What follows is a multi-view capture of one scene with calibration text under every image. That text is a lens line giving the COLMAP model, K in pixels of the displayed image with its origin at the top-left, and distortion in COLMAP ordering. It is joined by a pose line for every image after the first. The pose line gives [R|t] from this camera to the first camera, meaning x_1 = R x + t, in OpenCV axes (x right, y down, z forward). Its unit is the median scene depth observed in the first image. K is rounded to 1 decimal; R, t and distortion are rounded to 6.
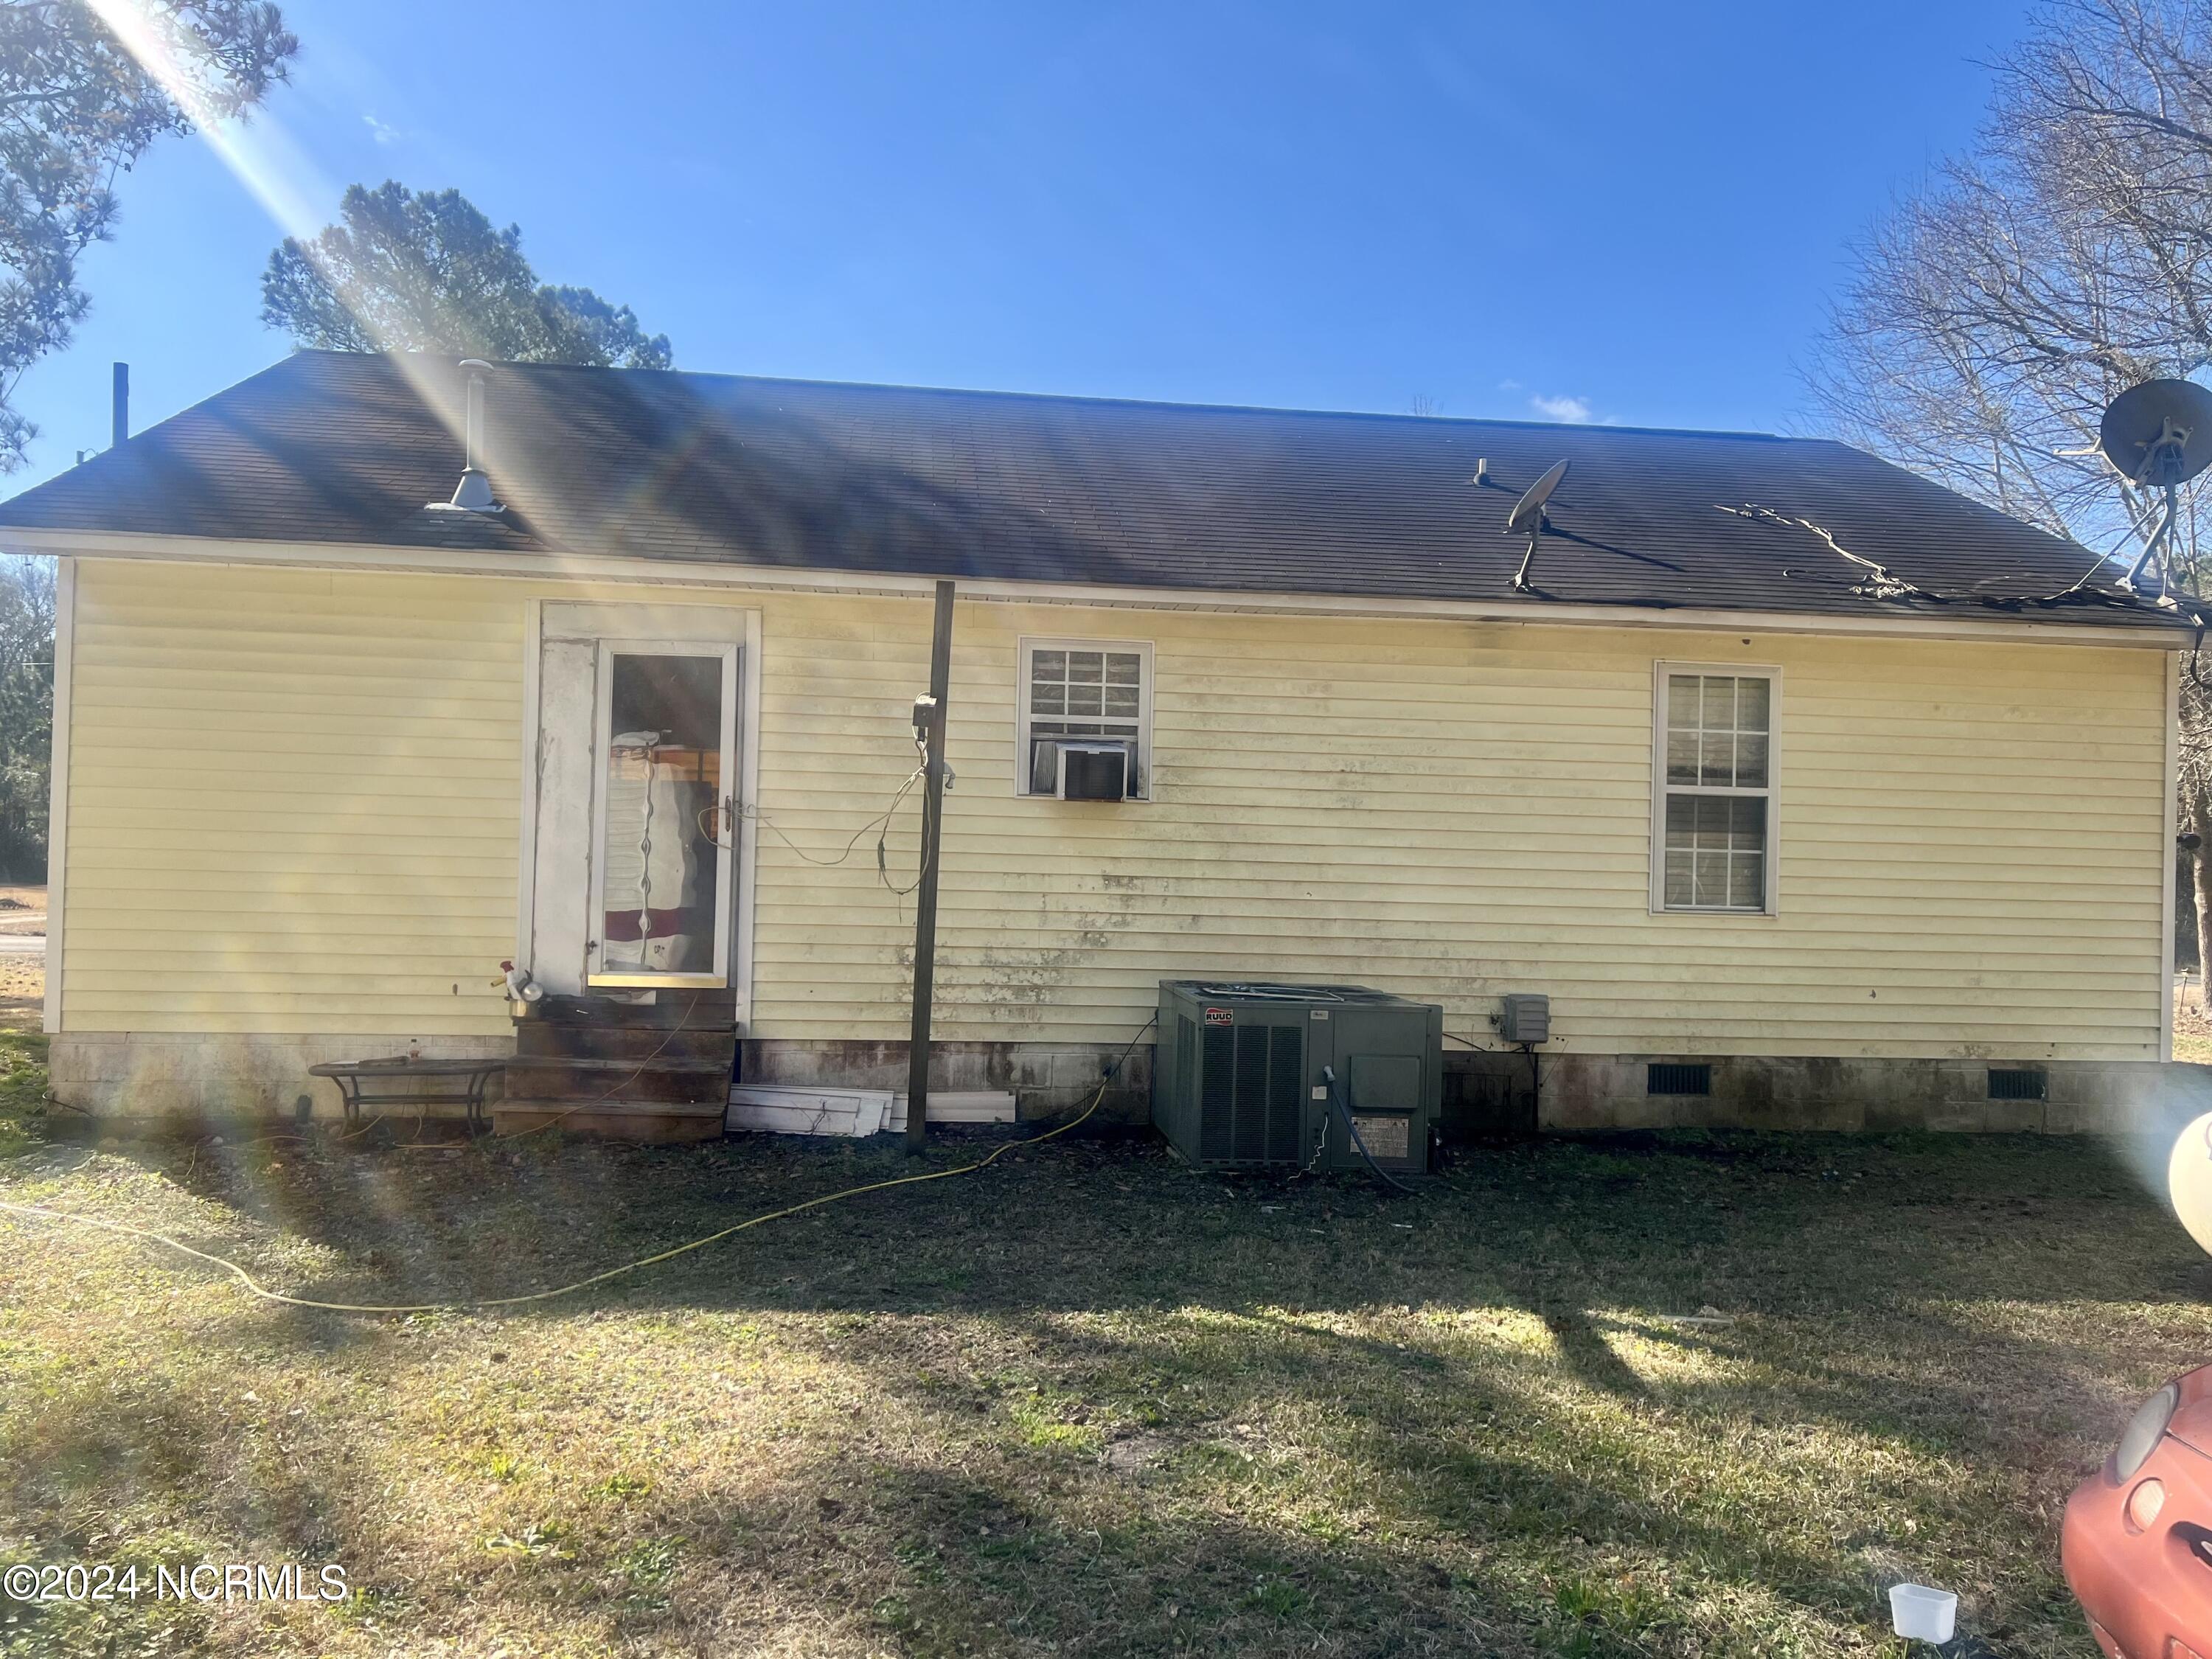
lens RADIAL K [[1665.6, 0, 1106.0], [0, 1665.6, 829.5], [0, 0, 1]] dist [0.136809, -0.240607]
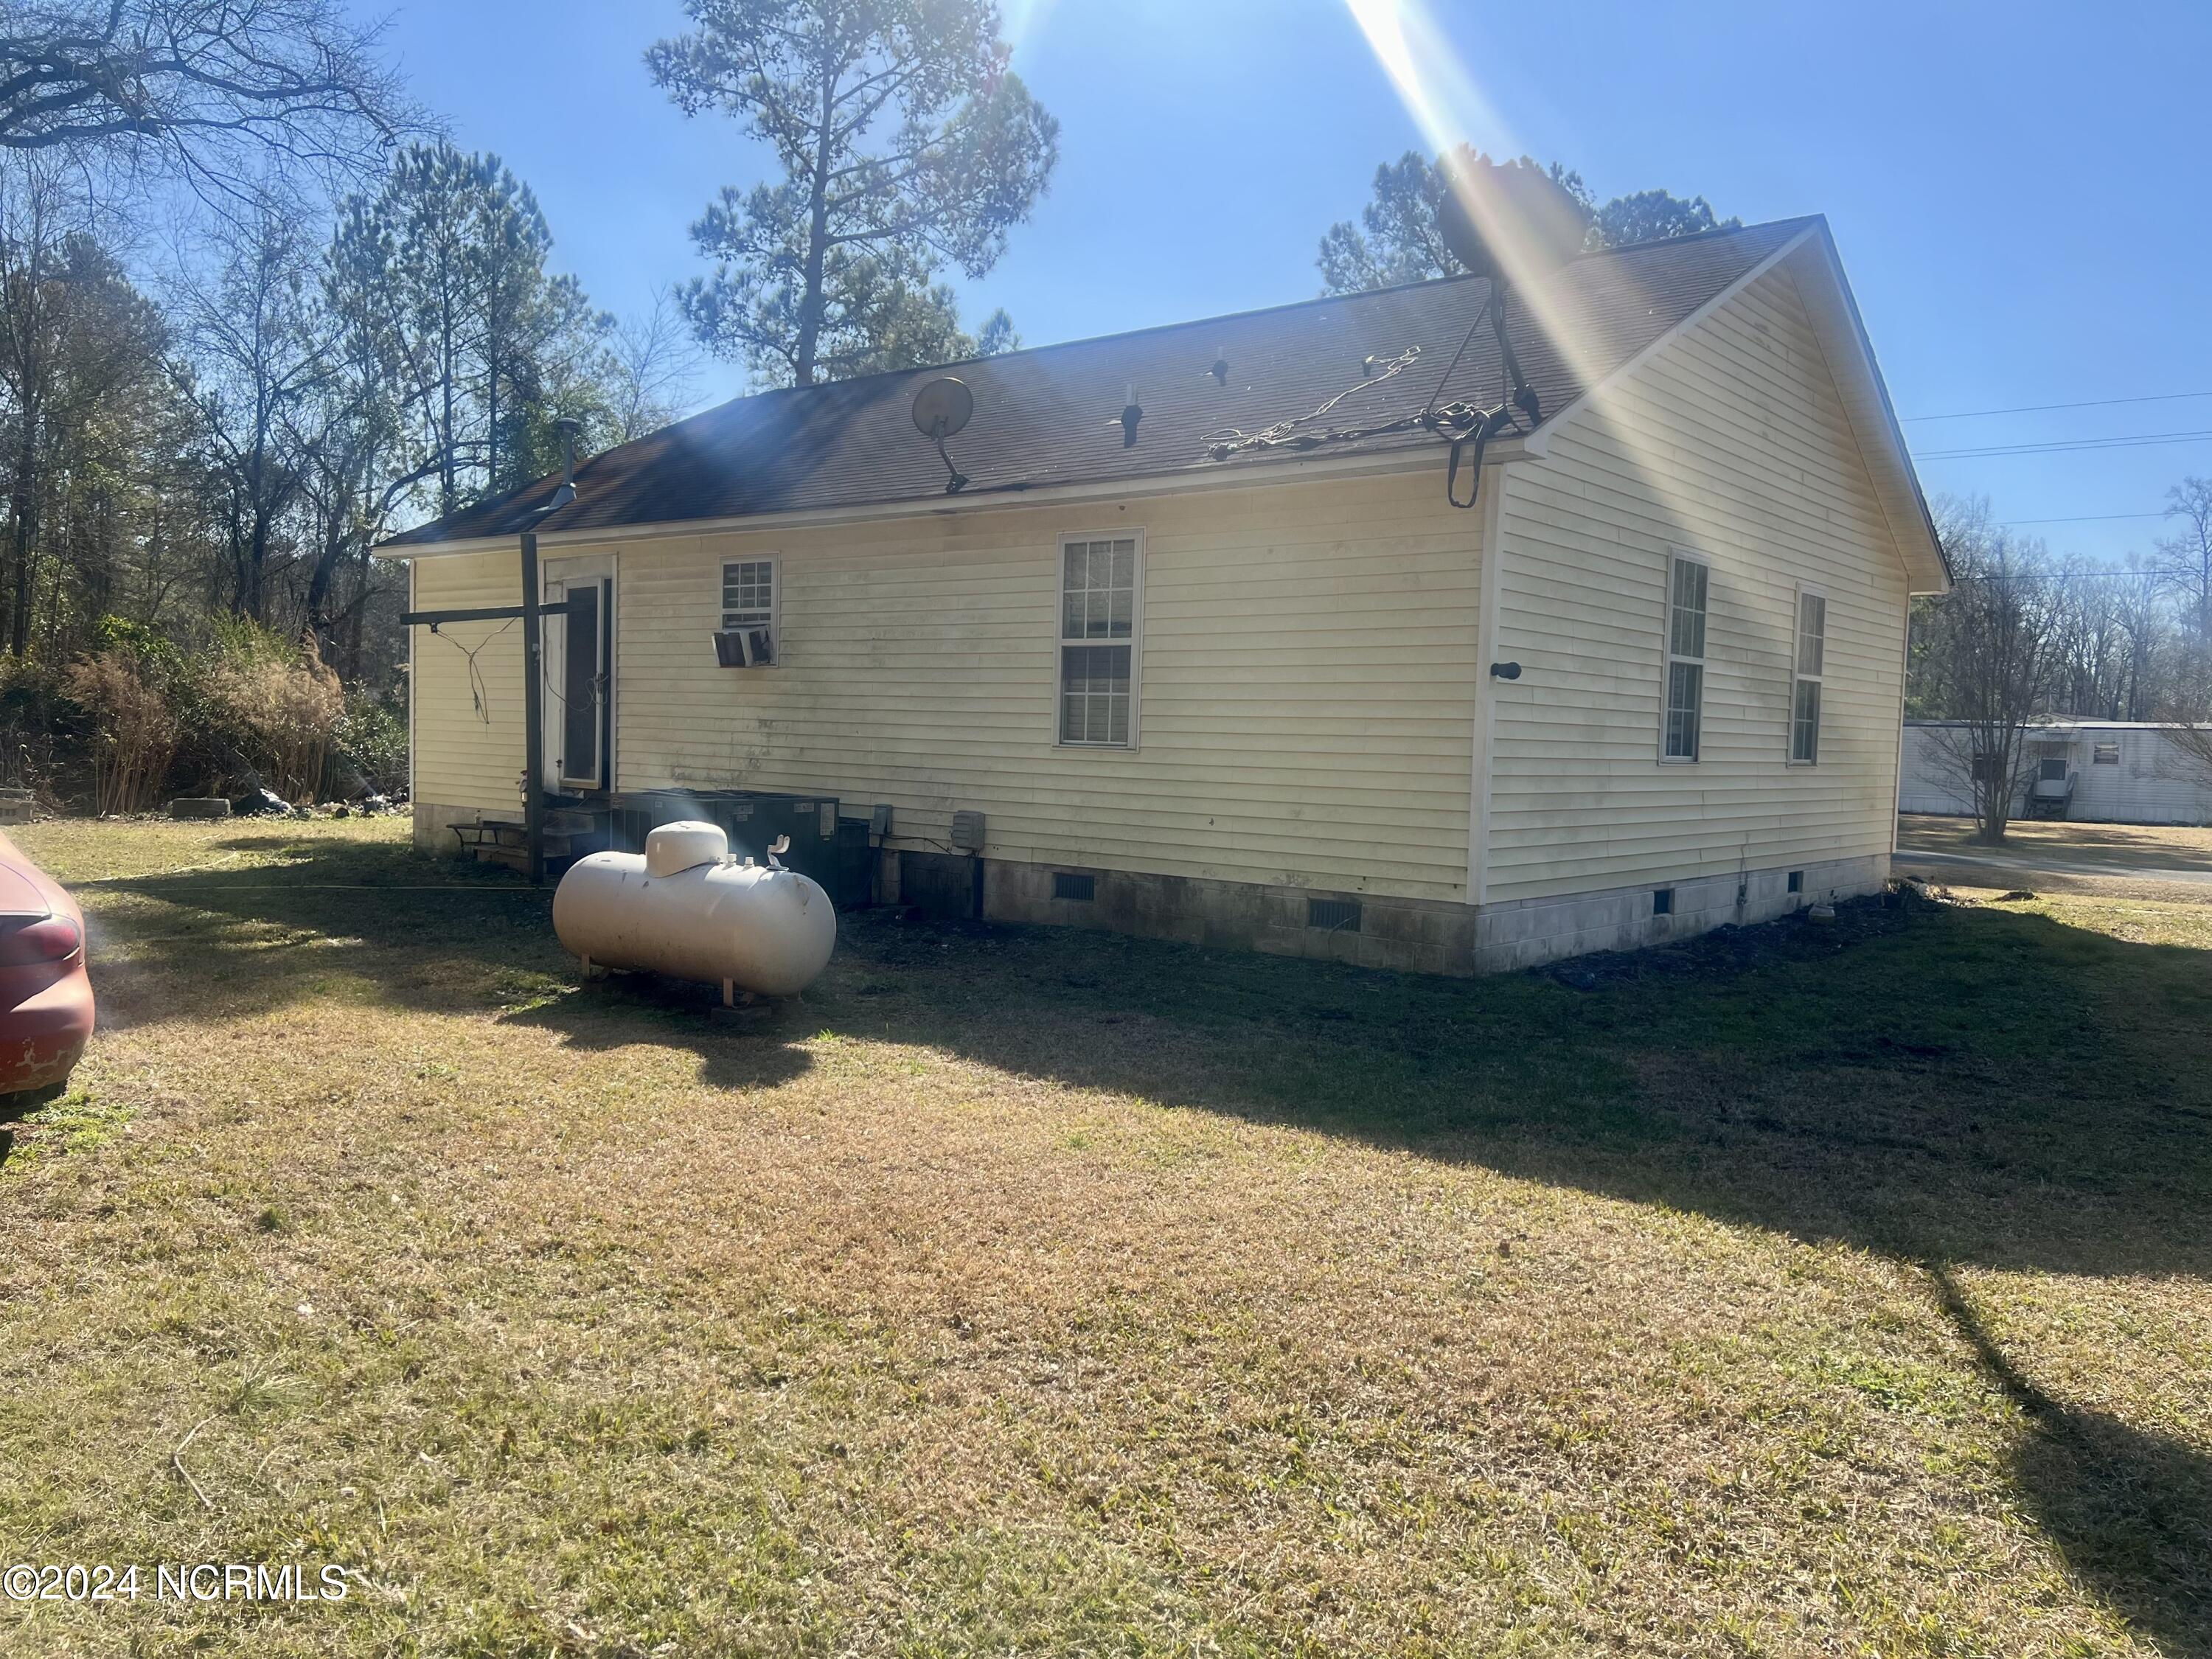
lens RADIAL K [[1665.6, 0, 1106.0], [0, 1665.6, 829.5], [0, 0, 1]] dist [0.136809, -0.240607]
pose [[0.681991, 0.035679, -0.730490, 1.199484], [0.006272, 0.998487, 0.054624, 0.043138], [0.731334, -0.041835, 0.680735, 0.216932]]
